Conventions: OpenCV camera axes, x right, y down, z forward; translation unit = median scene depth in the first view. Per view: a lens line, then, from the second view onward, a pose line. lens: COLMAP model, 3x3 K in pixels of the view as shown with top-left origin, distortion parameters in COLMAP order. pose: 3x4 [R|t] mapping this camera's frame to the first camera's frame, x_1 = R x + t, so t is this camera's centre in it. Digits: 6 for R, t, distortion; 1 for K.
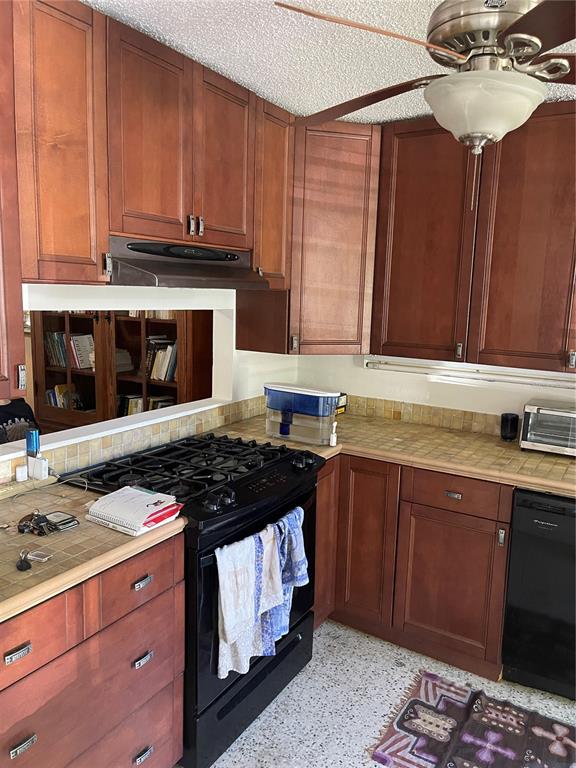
lens RADIAL K [[585.1, 0, 288.5], [0, 585.1, 380.7], [0, 0, 1]] dist [0.050359, -0.071547]
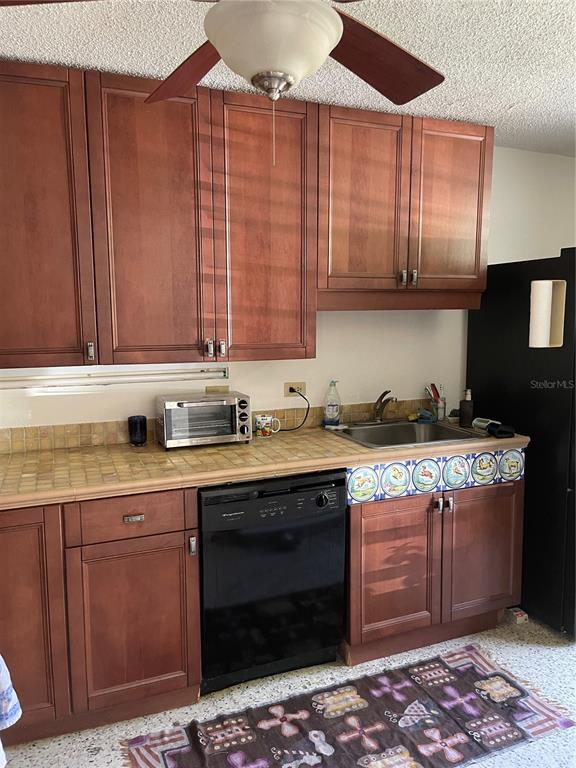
lens RADIAL K [[585.1, 0, 287.3], [0, 585.1, 380.3], [0, 0, 1]] dist [0.050359, -0.071547]
pose [[0.602869, -0.128083, 0.787492, -0.225598], [0.146200, 0.988052, 0.048779, -0.011012], [-0.784331, 0.085724, 0.614391, 0.285600]]
